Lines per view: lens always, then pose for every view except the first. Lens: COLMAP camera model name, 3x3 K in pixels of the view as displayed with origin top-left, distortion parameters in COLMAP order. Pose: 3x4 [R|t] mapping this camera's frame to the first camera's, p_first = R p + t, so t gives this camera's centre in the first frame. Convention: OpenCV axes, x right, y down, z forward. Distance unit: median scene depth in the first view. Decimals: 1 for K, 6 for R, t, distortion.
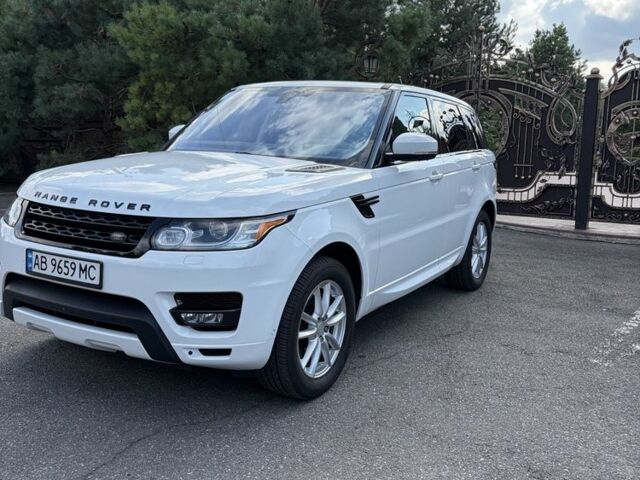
lens RADIAL K [[659.1, 0, 320.0], [0, 659.1, 240.0], [0, 0, 1]] dist [0.030308, -0.013682]
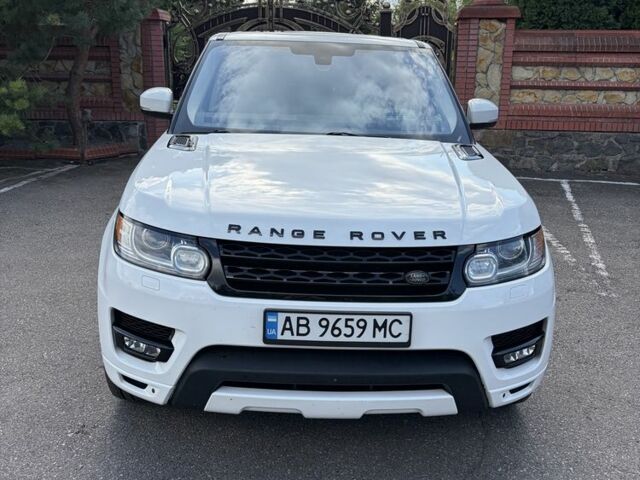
lens RADIAL K [[677.1, 0, 320.0], [0, 677.1, 240.0], [0, 0, 1]] dist [0.033255, -0.007840]
pose [[0.844504, -0.145244, 0.515477, -0.769871], [0.078773, 0.985741, 0.148694, -0.167857], [-0.529724, -0.084967, 0.843904, 0.366551]]
